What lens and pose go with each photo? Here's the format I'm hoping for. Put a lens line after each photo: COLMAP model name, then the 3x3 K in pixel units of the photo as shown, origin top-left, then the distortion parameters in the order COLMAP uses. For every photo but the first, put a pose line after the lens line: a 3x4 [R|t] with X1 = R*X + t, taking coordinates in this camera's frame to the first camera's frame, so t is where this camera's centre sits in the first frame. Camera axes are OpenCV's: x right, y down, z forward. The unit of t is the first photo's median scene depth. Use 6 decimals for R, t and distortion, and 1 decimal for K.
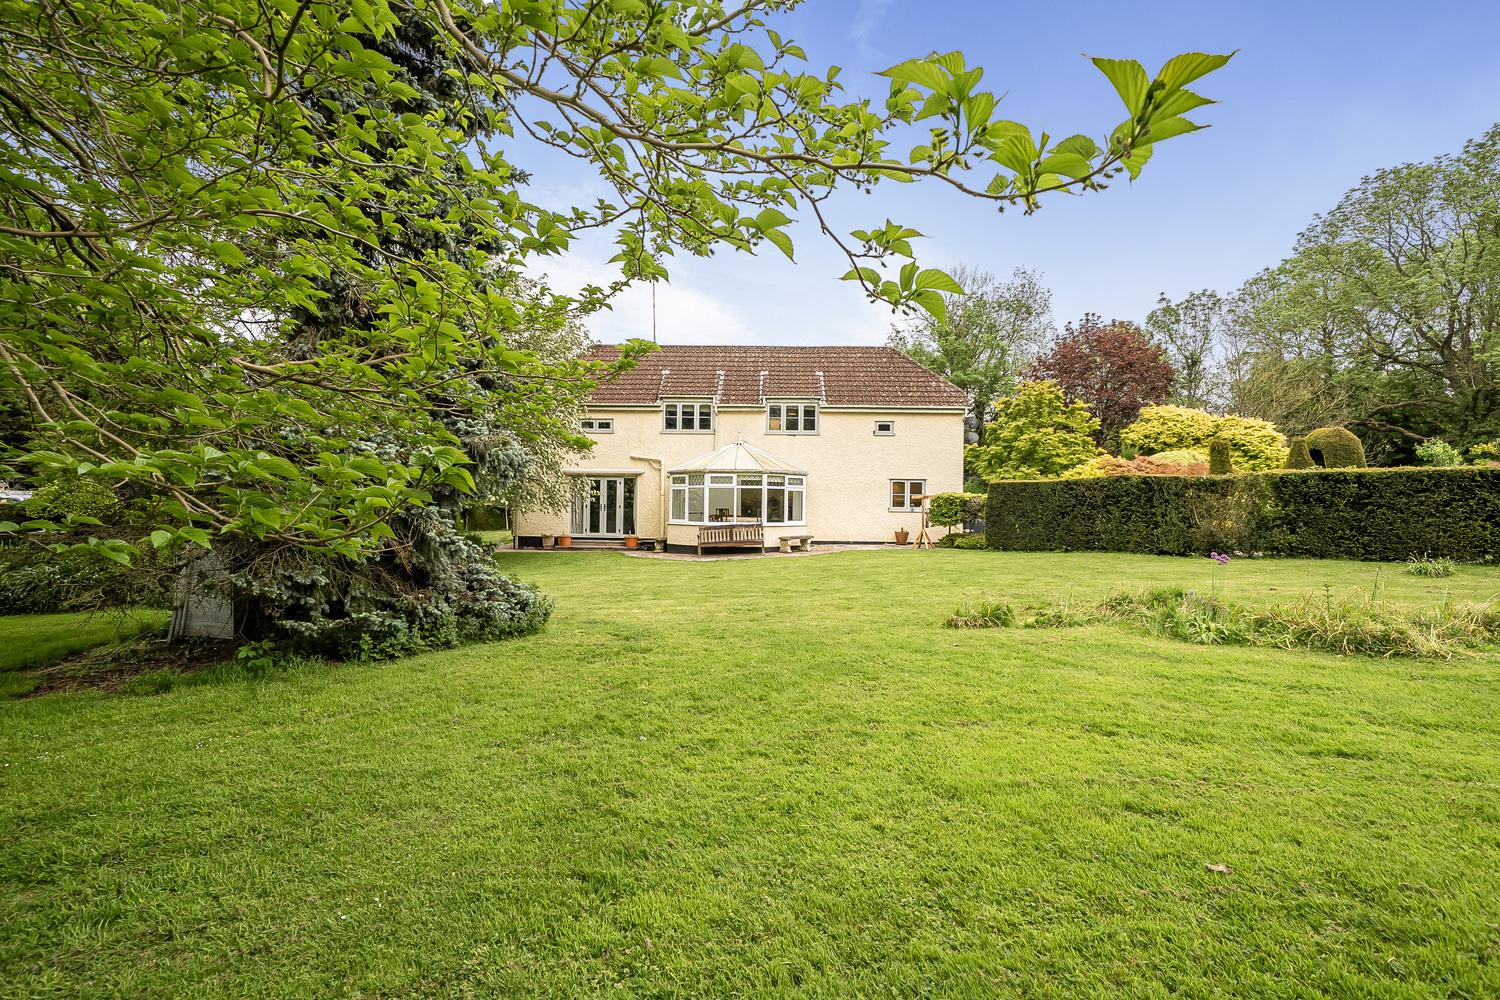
lens RADIAL K [[731.5, 0, 750.0], [0, 731.5, 500.0], [0, 0, 1]] dist [0.025062, 0.000032]
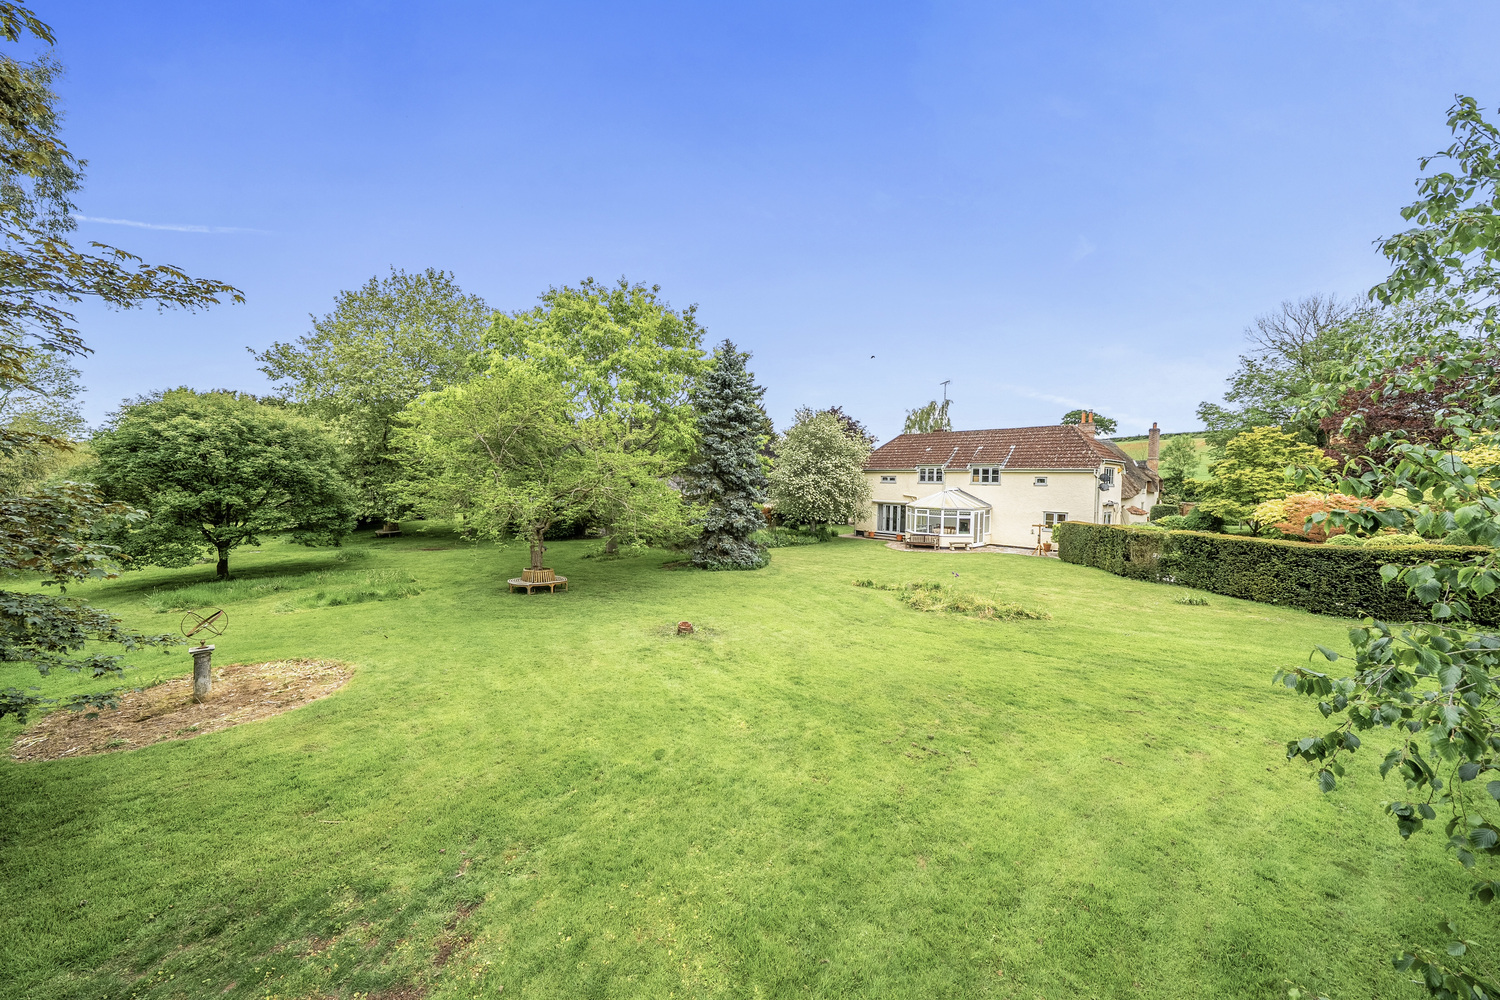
lens RADIAL K [[520.5, 0, 750.0], [0, 520.5, 500.0], [0, 0, 1]] dist [-0.001455, -0.000086]
pose [[0.708287, 0.029245, -0.705318, 0.553637], [-0.001973, 0.999220, 0.039450, -0.100656], [0.705922, -0.026550, 0.707792, -0.321139]]
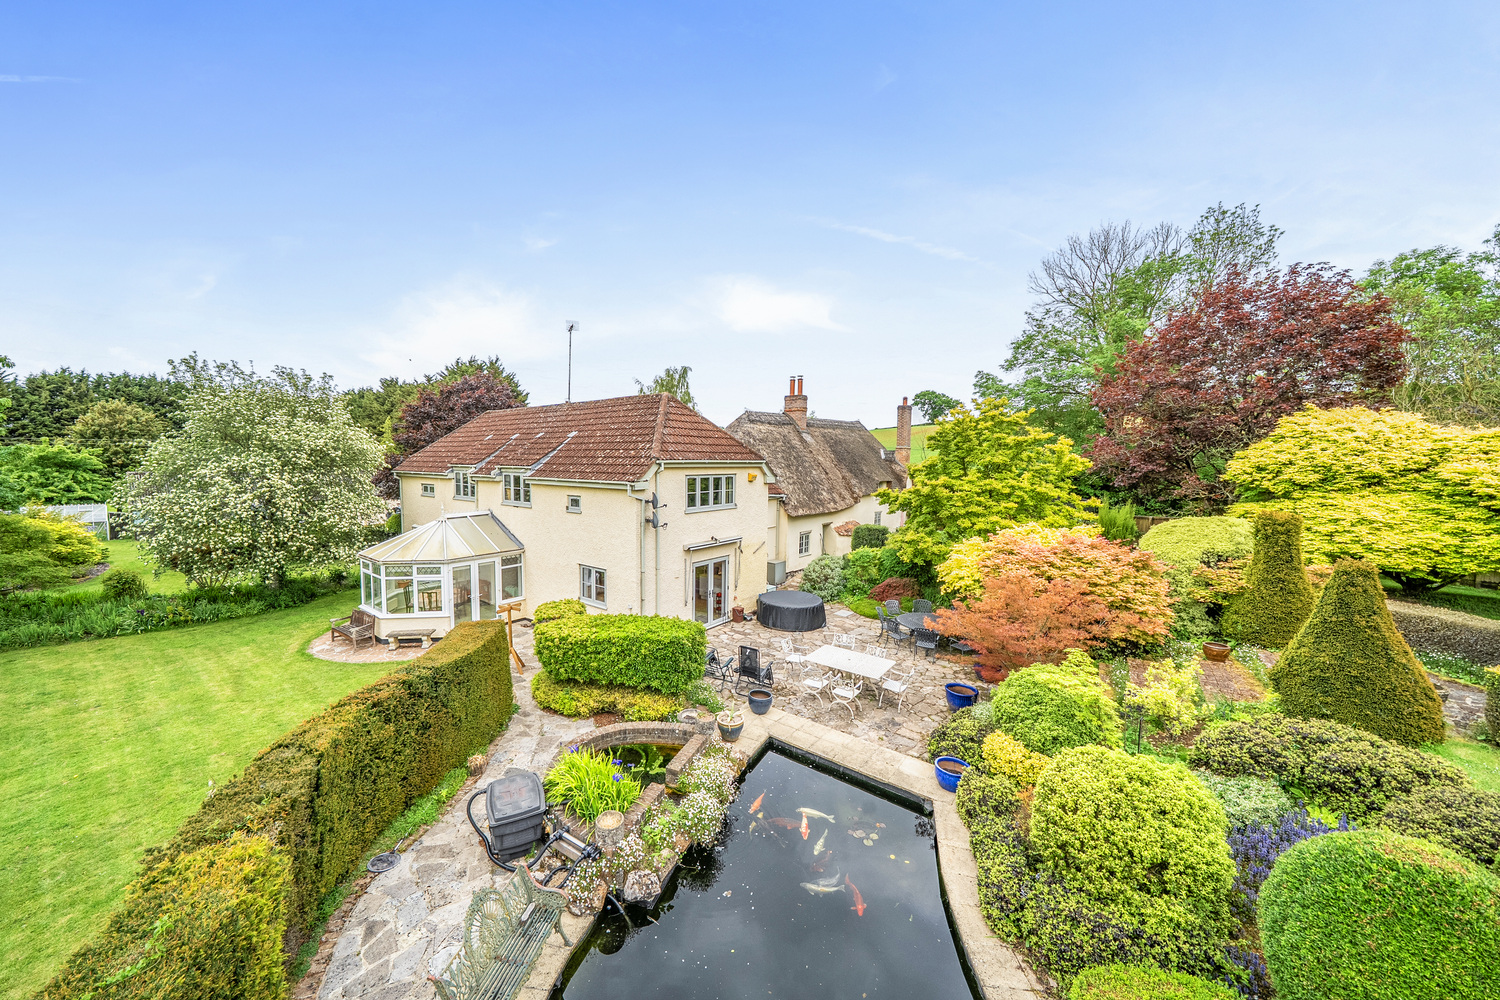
lens RADIAL K [[507.4, 0, 733.9], [0, 507.4, 486.4], [0, 0, 1]] dist [-0.006243, -0.000127]
pose [[0.793978, 0.028324, -0.607287, 0.689645], [0.006096, 0.998493, 0.054541, -0.148673], [0.607916, -0.047007, 0.792608, 0.643241]]
